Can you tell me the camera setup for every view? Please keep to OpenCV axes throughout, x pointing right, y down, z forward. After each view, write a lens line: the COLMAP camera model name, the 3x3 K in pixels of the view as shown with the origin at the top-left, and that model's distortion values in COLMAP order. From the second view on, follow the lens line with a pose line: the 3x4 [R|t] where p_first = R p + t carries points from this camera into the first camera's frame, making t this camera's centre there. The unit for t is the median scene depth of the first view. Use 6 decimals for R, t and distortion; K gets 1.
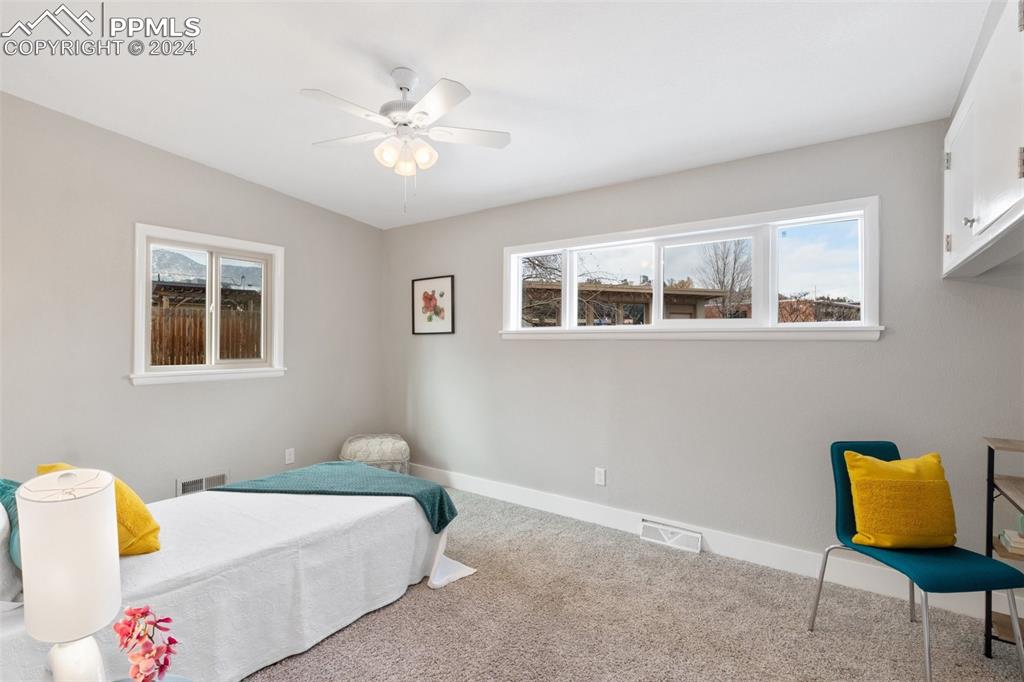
lens RADIAL K [[467.7, 0, 512.0], [0, 467.7, 341.0], [0, 0, 1]] dist [-0.001942, -0.000534]
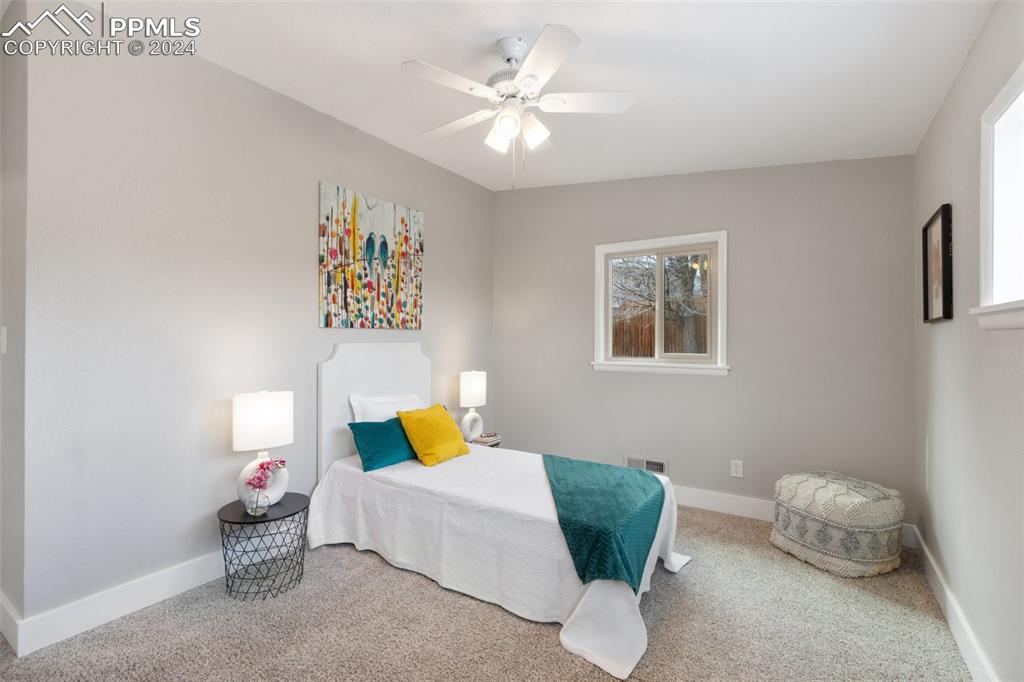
lens RADIAL K [[474.3, 0, 498.4], [0, 474.3, 336.3], [0, 0, 1]] dist [-0.001583, -0.000737]
pose [[0.034102, -0.006100, -0.999400, 0.485765], [0.001336, 0.999981, -0.006058, 0.007087], [0.999417, -0.001129, 0.034109, 0.659234]]
